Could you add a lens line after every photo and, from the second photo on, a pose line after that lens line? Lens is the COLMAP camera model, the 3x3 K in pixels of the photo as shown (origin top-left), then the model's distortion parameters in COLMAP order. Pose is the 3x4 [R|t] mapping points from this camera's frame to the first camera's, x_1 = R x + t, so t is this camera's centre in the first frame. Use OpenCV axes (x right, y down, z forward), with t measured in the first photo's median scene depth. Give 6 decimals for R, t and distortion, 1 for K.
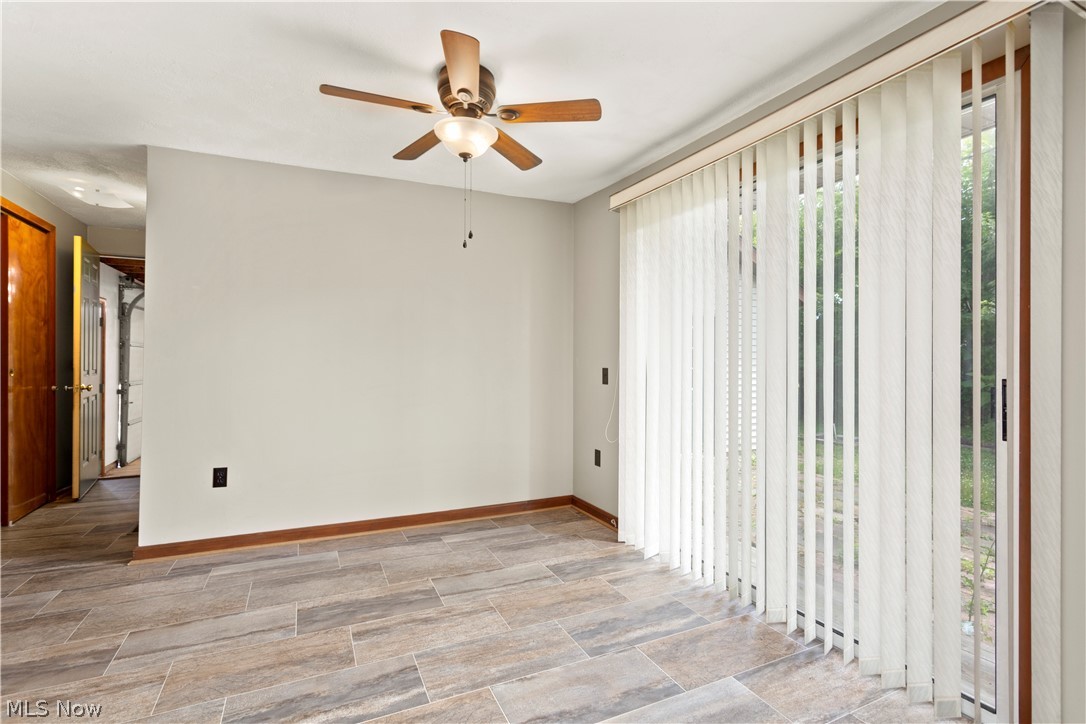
lens RADIAL K [[509.2, 0, 539.7], [0, 509.2, 361.0], [0, 0, 1]] dist [0.004770, -0.001364]
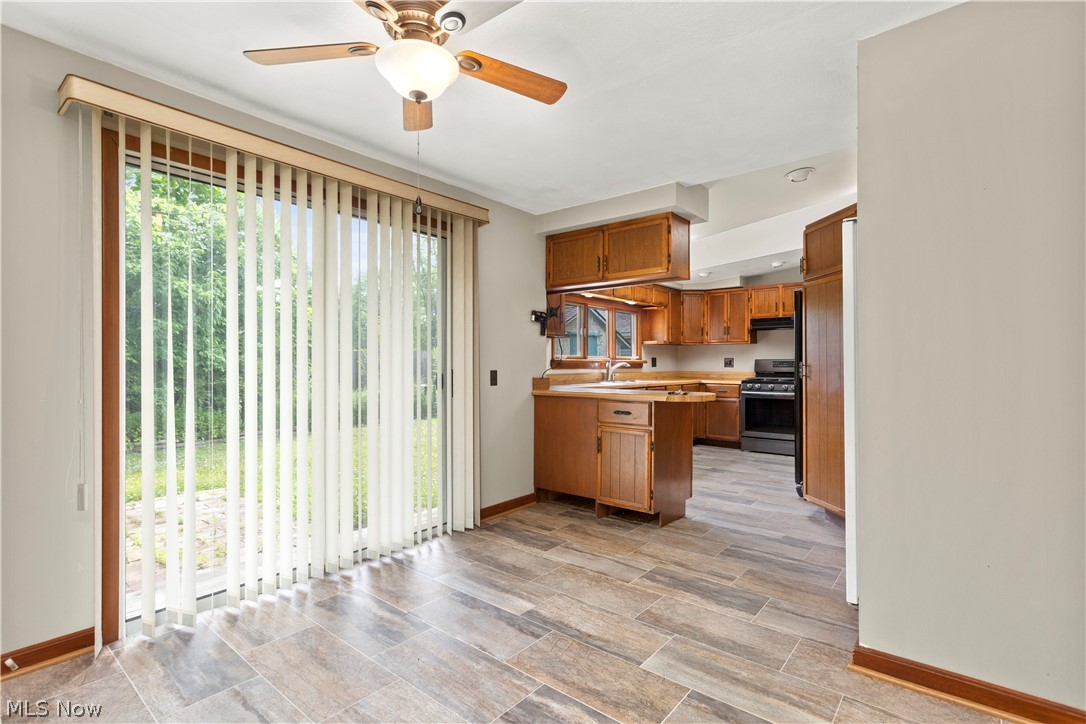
lens RADIAL K [[509.2, 0, 550.6], [0, 509.2, 364.2], [0, 0, 1]] dist [0.004770, -0.001364]
pose [[-0.444597, -0.007763, 0.895697, -1.127906], [-0.011121, 0.999933, 0.003147, -0.006682], [-0.895661, -0.008562, -0.444654, 1.714704]]
